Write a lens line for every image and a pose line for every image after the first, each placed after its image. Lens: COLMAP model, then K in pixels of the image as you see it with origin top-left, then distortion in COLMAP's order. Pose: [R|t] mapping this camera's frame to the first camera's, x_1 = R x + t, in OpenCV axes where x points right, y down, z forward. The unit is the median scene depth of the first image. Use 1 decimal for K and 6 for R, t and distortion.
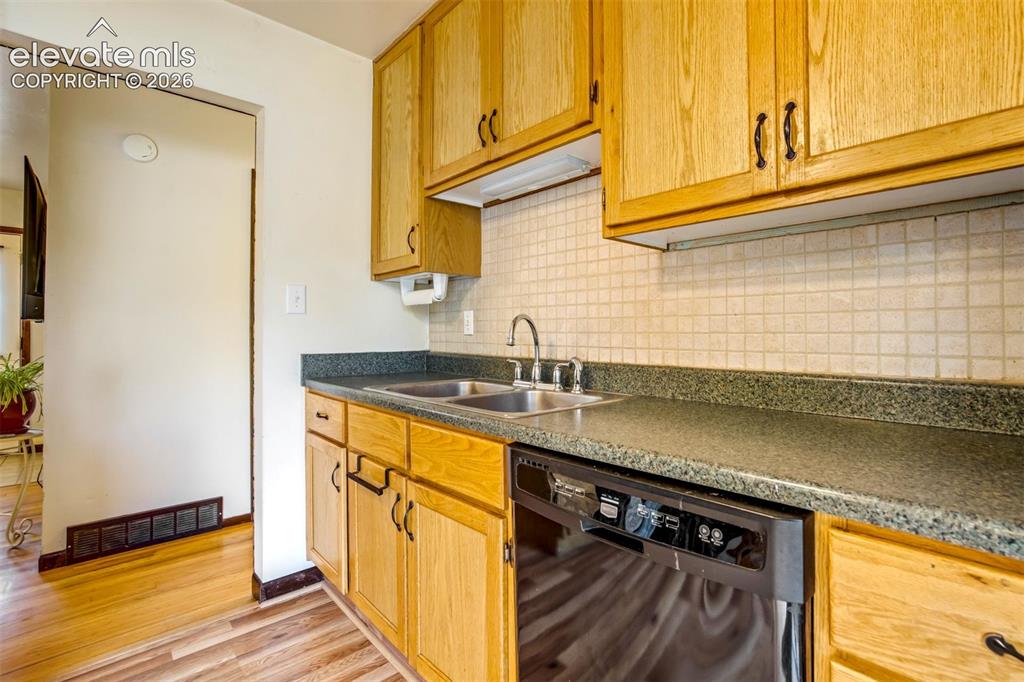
lens RADIAL K [[485.2, 0, 516.8], [0, 485.2, 319.3], [0, 0, 1]] dist [-0.038274, 0.019469]
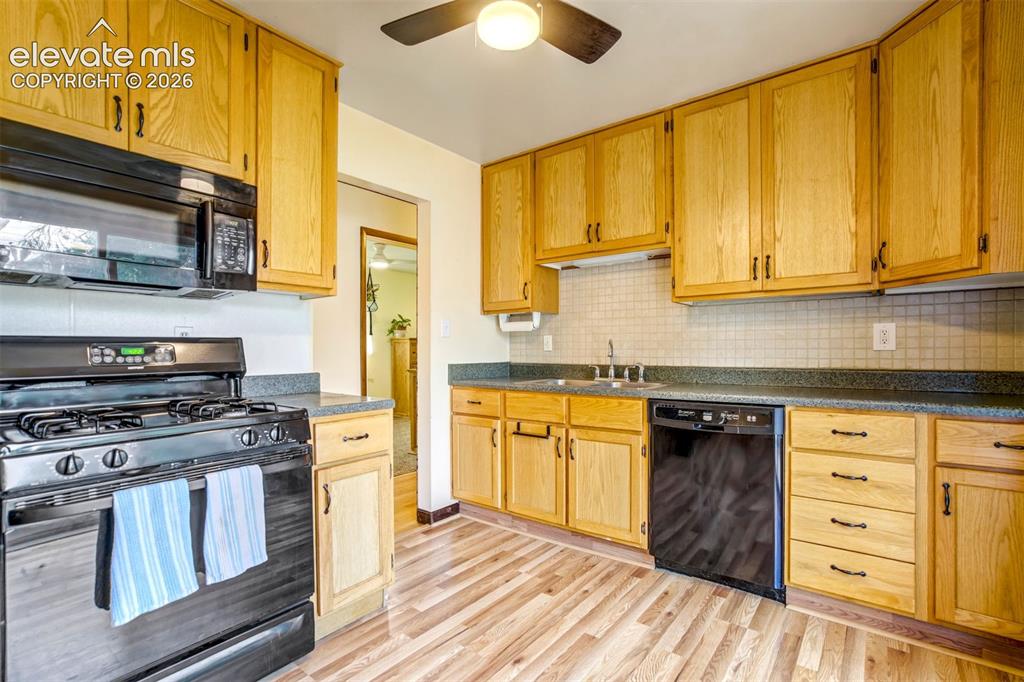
lens RADIAL K [[470.1, 0, 522.0], [0, 470.1, 344.0], [0, 0, 1]] dist [-0.051846, 0.022425]
pose [[0.986804, -0.000122, 0.161919, -0.592448], [-0.002183, 0.999899, 0.014058, -0.015442], [-0.161905, -0.014226, 0.986704, -0.643361]]
